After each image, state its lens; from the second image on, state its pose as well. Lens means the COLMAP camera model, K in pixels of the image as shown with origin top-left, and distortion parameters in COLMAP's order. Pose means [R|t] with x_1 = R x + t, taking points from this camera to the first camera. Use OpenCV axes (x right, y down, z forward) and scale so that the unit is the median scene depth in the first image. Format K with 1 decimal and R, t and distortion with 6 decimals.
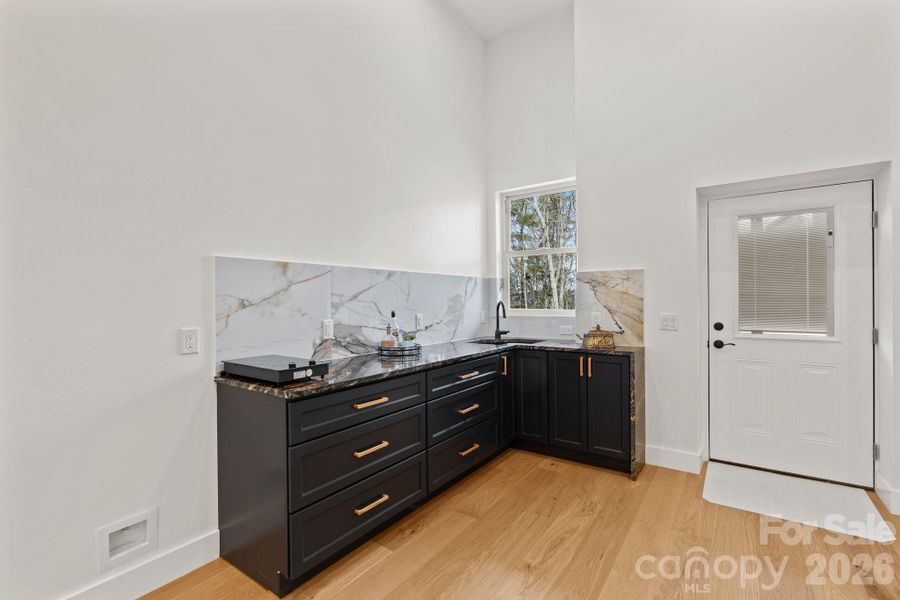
lens RADIAL K [[410.9, 0, 444.6], [0, 410.9, 302.9], [0, 0, 1]] dist [-0.010768, 0.003353]
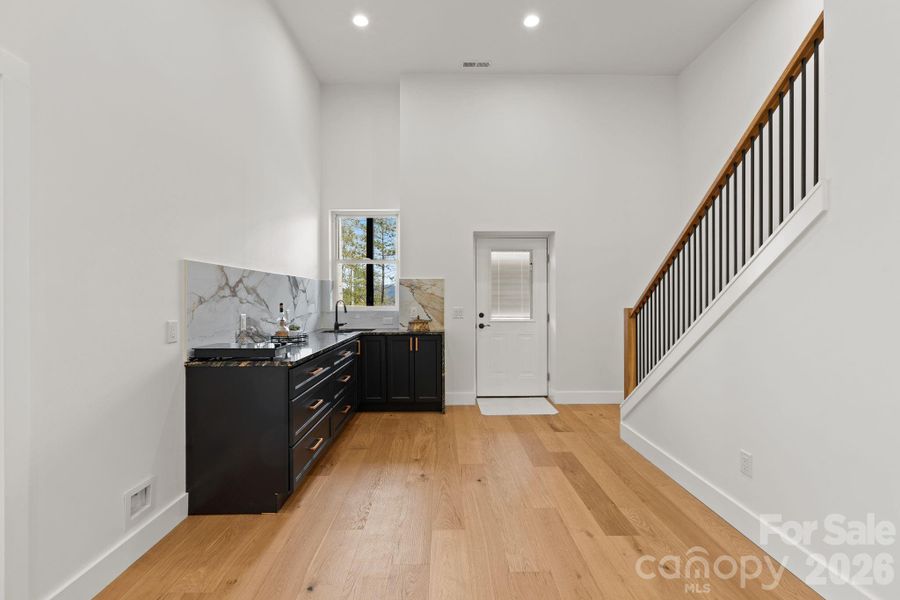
lens RADIAL K [[410.9, 0, 453.3], [0, 410.9, 299.0], [0, 0, 1]] dist [-0.010768, 0.003353]
pose [[0.800541, 0.003969, 0.599264, -0.445176], [0.001115, 0.999966, -0.008113, 0.005960], [-0.599277, 0.007163, 0.800510, -0.278229]]
